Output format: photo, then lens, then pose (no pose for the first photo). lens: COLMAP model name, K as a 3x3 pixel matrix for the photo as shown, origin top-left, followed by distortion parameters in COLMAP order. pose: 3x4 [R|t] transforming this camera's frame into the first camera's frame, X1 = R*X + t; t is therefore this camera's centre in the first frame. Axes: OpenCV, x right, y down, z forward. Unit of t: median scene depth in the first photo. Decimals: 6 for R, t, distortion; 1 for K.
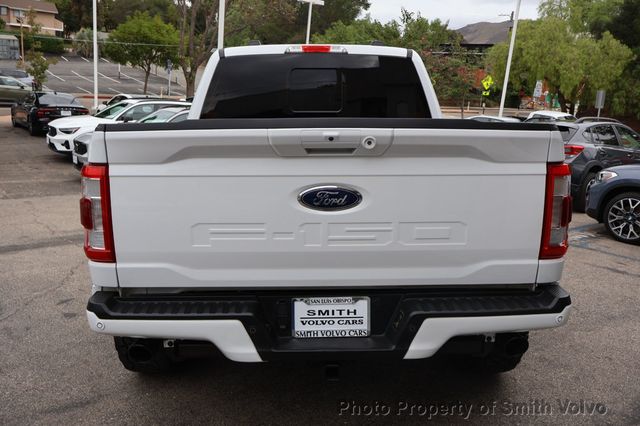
lens RADIAL K [[541.2, 0, 320.0], [0, 541.2, 213.0], [0, 0, 1]] dist [-0.001266, -0.005780]
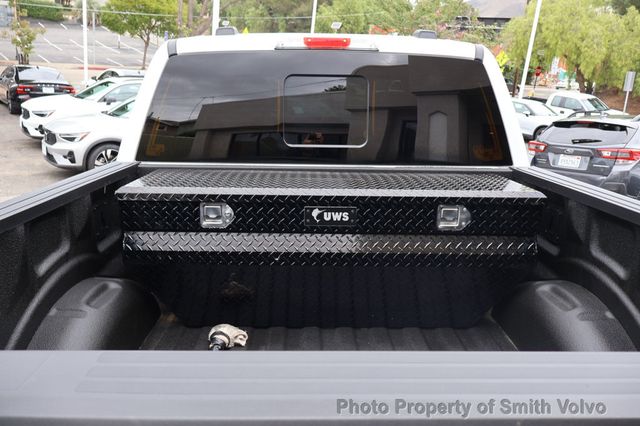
lens RADIAL K [[539.2, 0, 321.1], [0, 539.2, 205.8], [0, 0, 1]] dist [-0.007136, 0.006588]
pose [[0.999858, 0.016066, -0.005057, -0.007421], [-0.015855, 0.999106, 0.039200, -0.143779], [0.005683, -0.039114, 0.999219, 0.385856]]
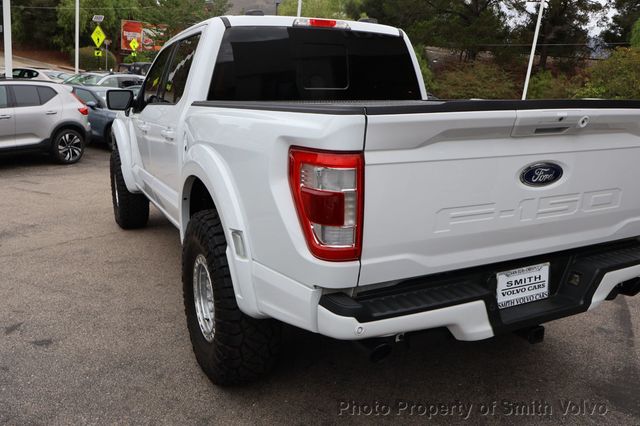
lens RADIAL K [[541.2, 0, 320.0], [0, 541.2, 213.0], [0, 0, 1]] dist [-0.001266, -0.005780]
pose [[0.903654, -0.089424, 0.418822, -0.446244], [0.069122, 0.995589, 0.063434, -0.026683], [-0.422647, -0.028373, 0.905850, 0.113682]]
